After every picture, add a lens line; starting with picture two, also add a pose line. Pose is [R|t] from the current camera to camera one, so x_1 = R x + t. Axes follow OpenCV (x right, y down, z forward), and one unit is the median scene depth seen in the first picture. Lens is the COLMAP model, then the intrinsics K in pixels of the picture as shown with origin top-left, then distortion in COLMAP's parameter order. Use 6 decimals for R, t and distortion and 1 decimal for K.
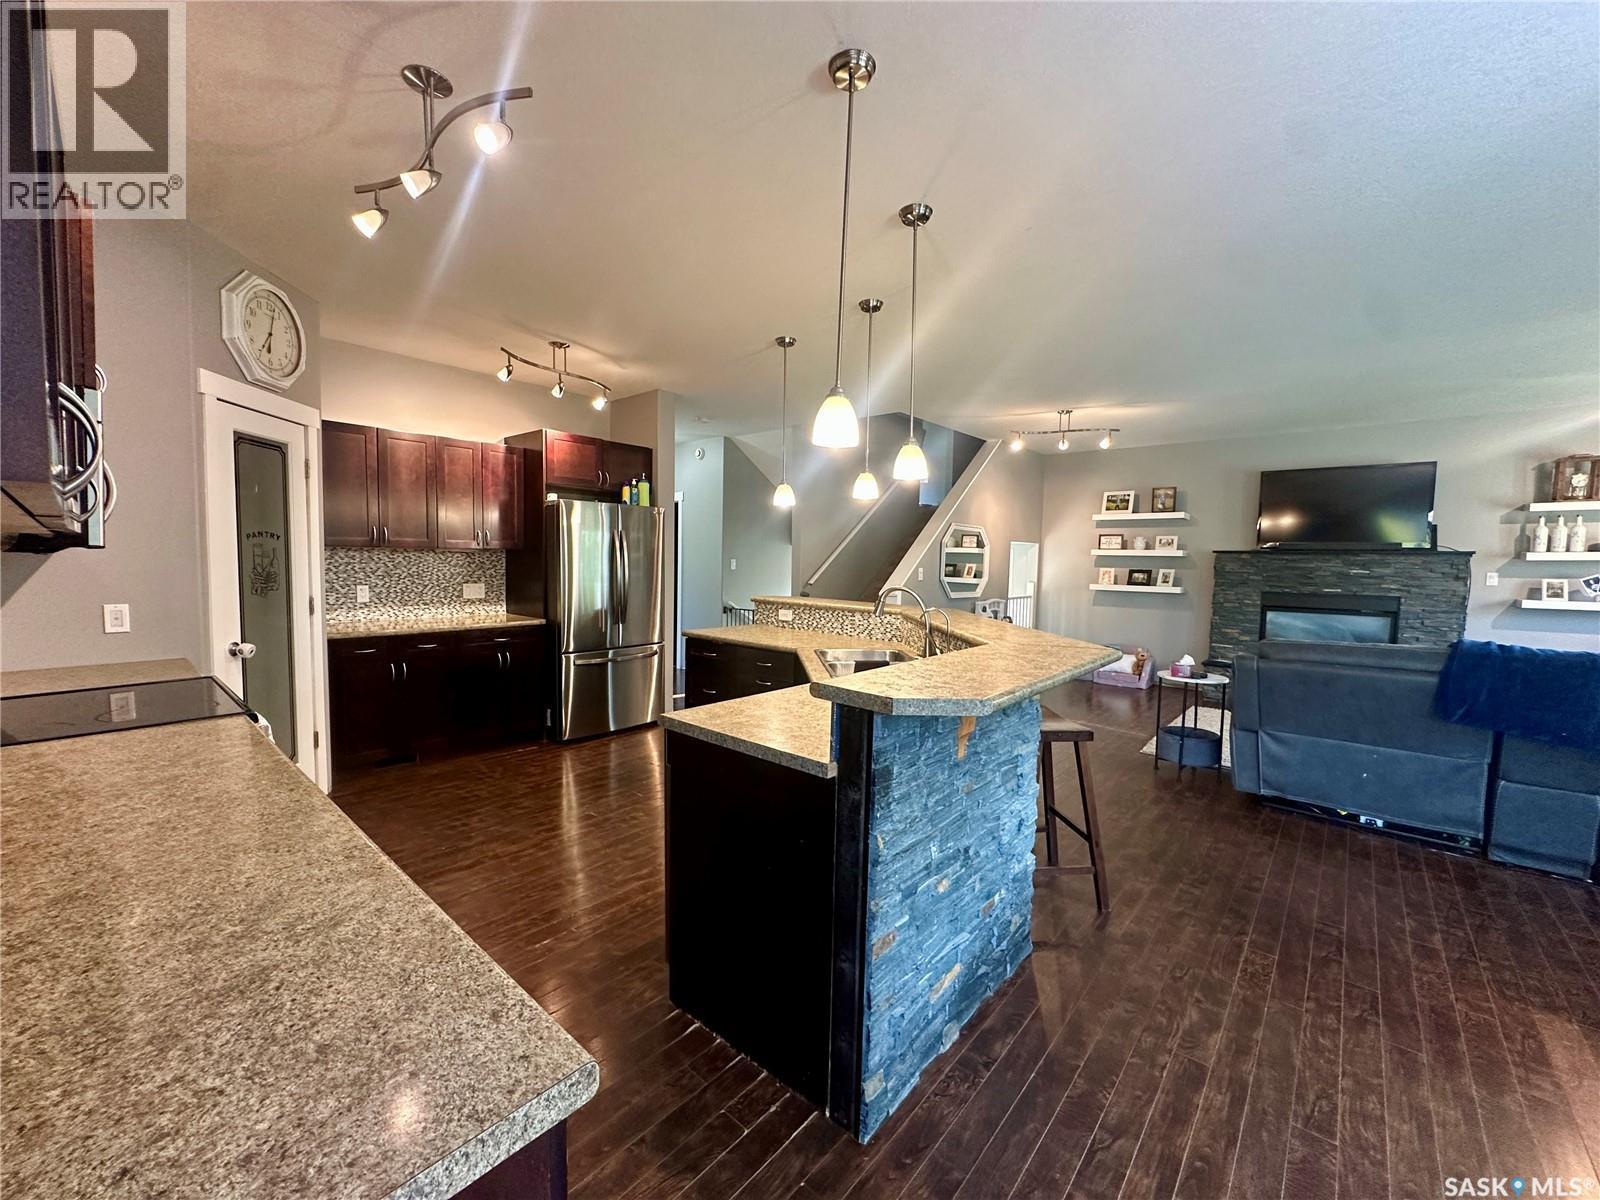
lens RADIAL K [[638.2, 0, 800.2], [0, 638.2, 597.4], [0, 0, 1]] dist [-0.002131, -0.000449]
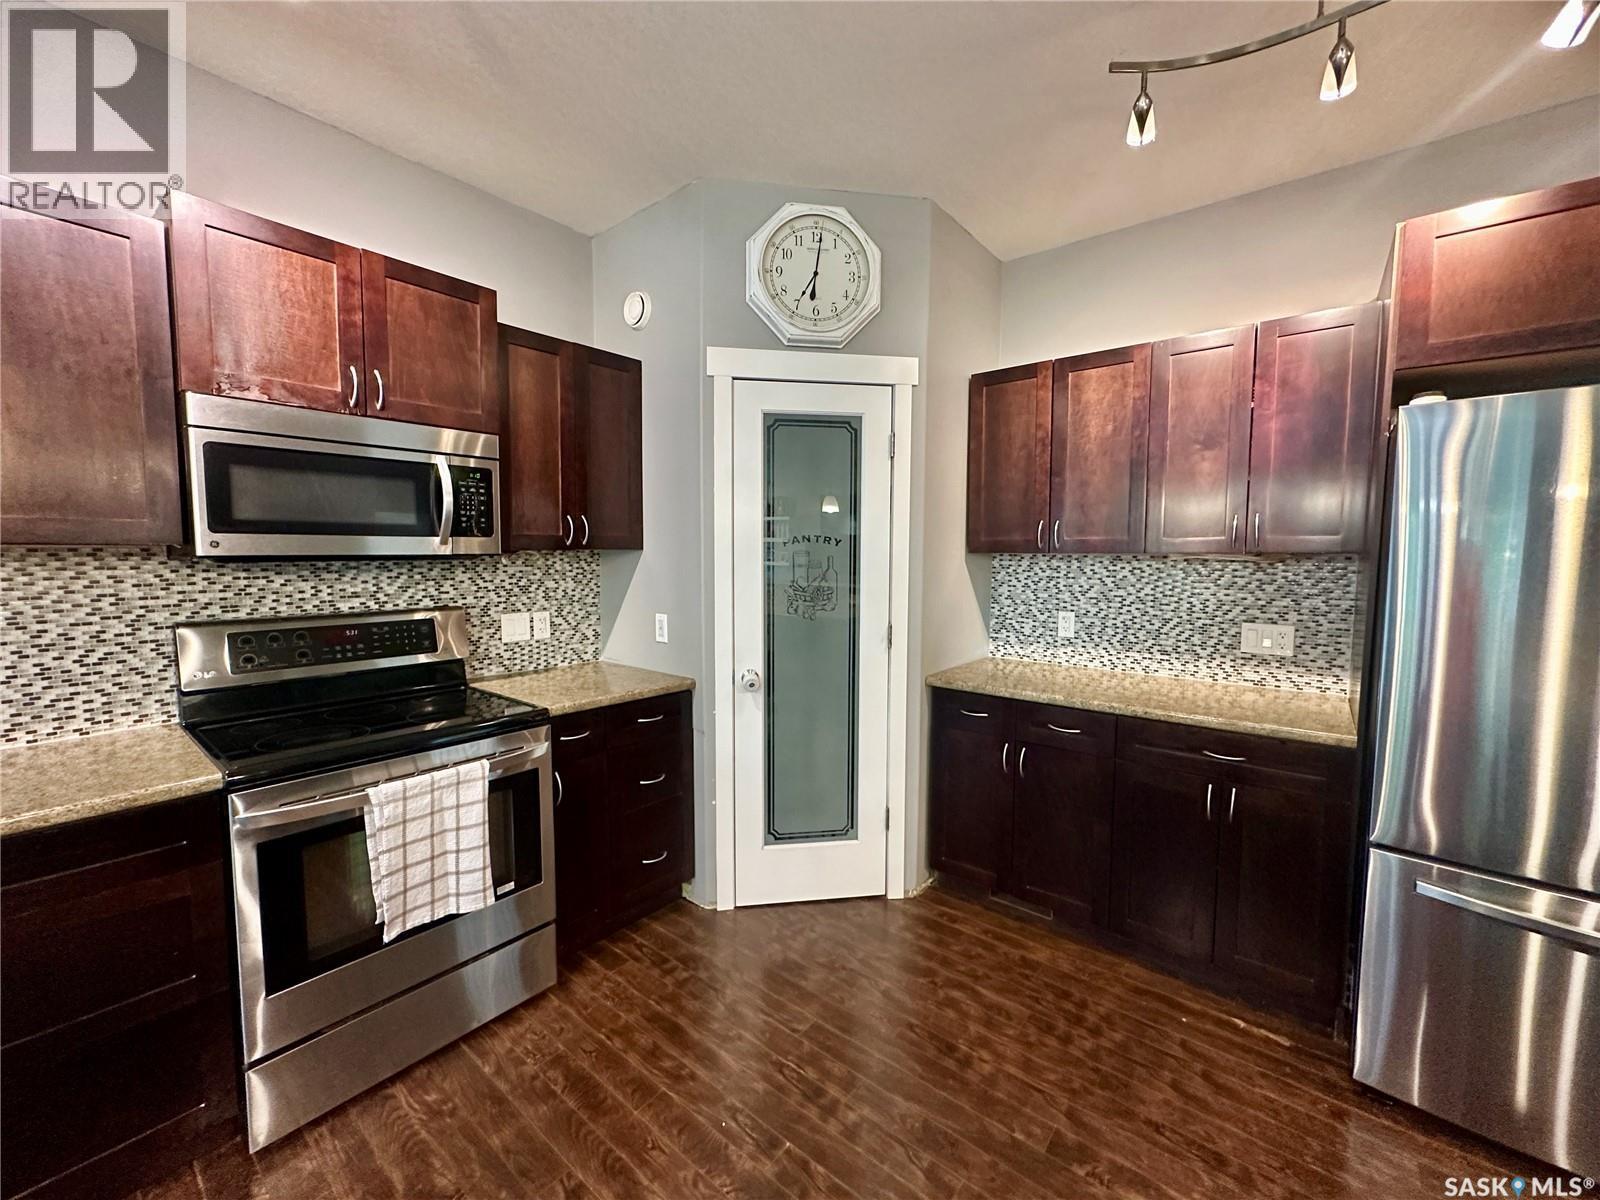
lens RADIAL K [[638.2, 0, 800.2], [0, 638.2, 597.4], [0, 0, 1]] dist [-0.002131, -0.000449]
pose [[0.033655, 0.055701, -0.997880, -0.043945], [-0.068304, 0.996239, 0.053306, -0.055215], [0.997097, 0.066365, 0.037333, 0.777924]]
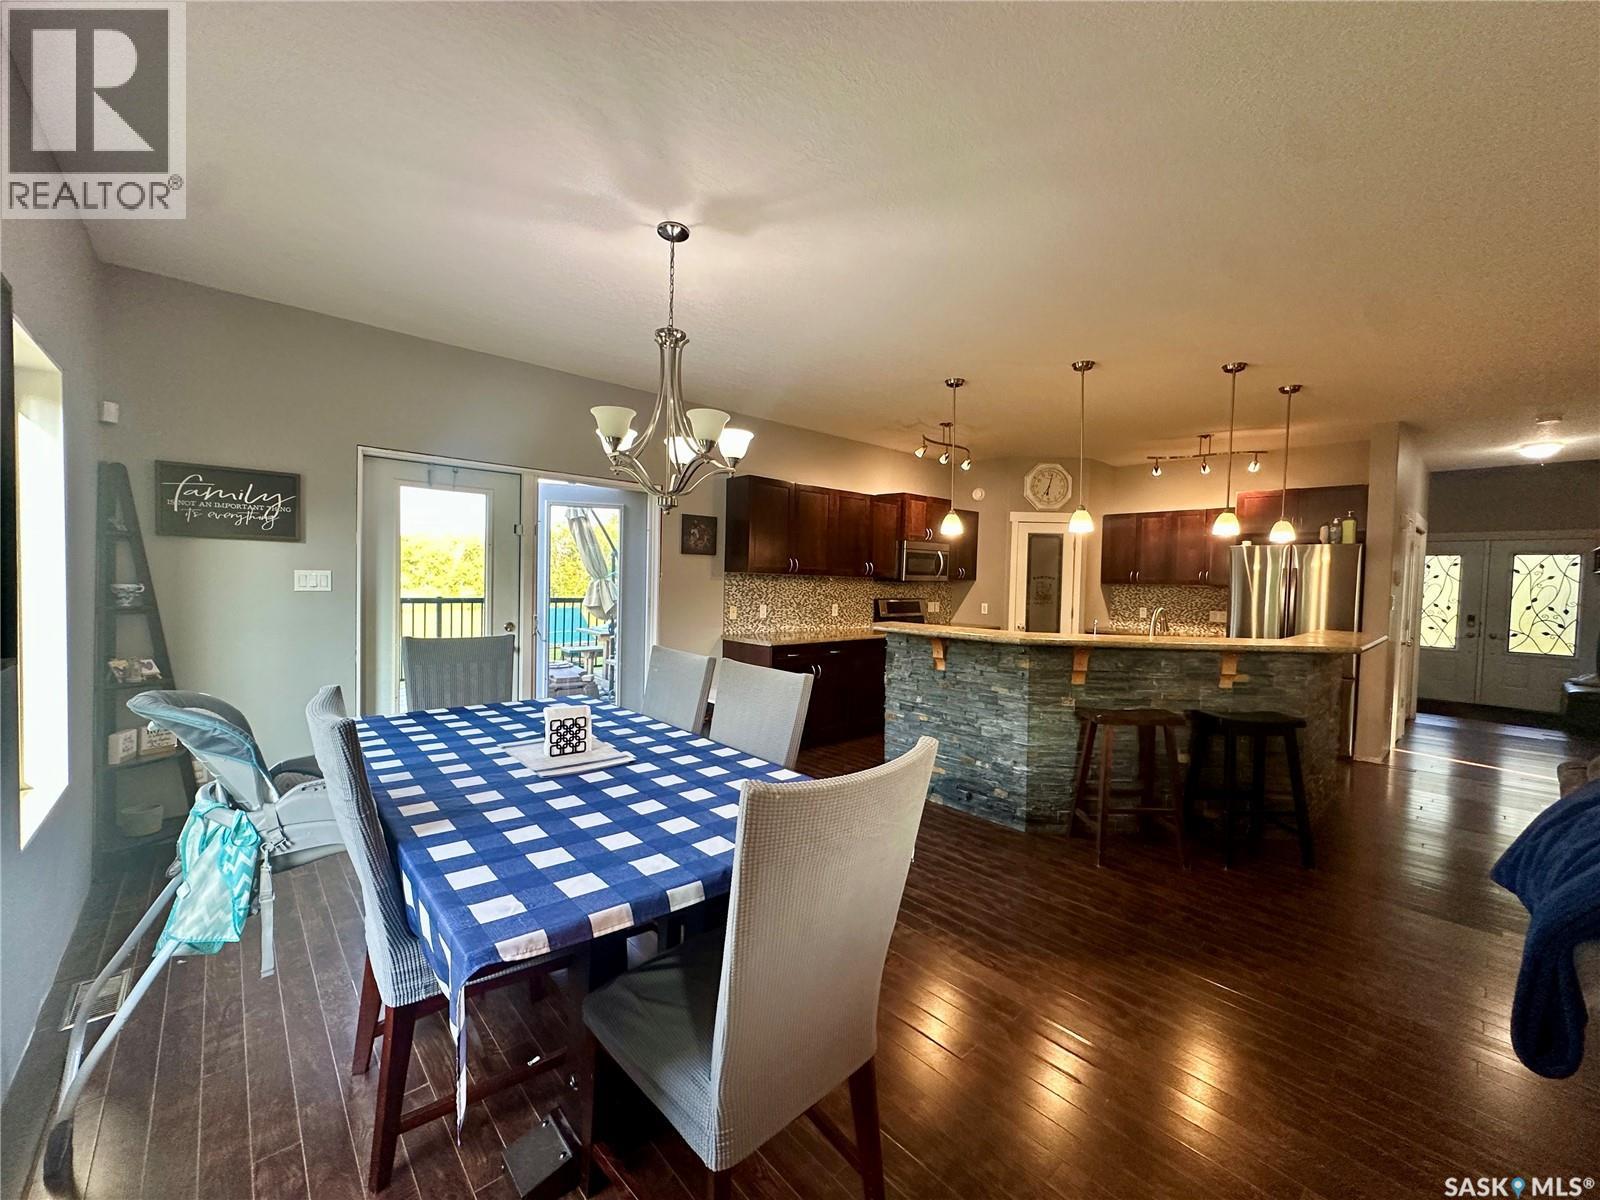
lens RADIAL K [[638.2, 0, 800.2], [0, 638.2, 597.4], [0, 0, 1]] dist [-0.002131, -0.000449]
pose [[-0.113921, 0.011786, -0.993420, 1.163247], [-0.086954, 0.995974, 0.021788, -0.003819], [0.989677, 0.088864, -0.112437, 0.341537]]
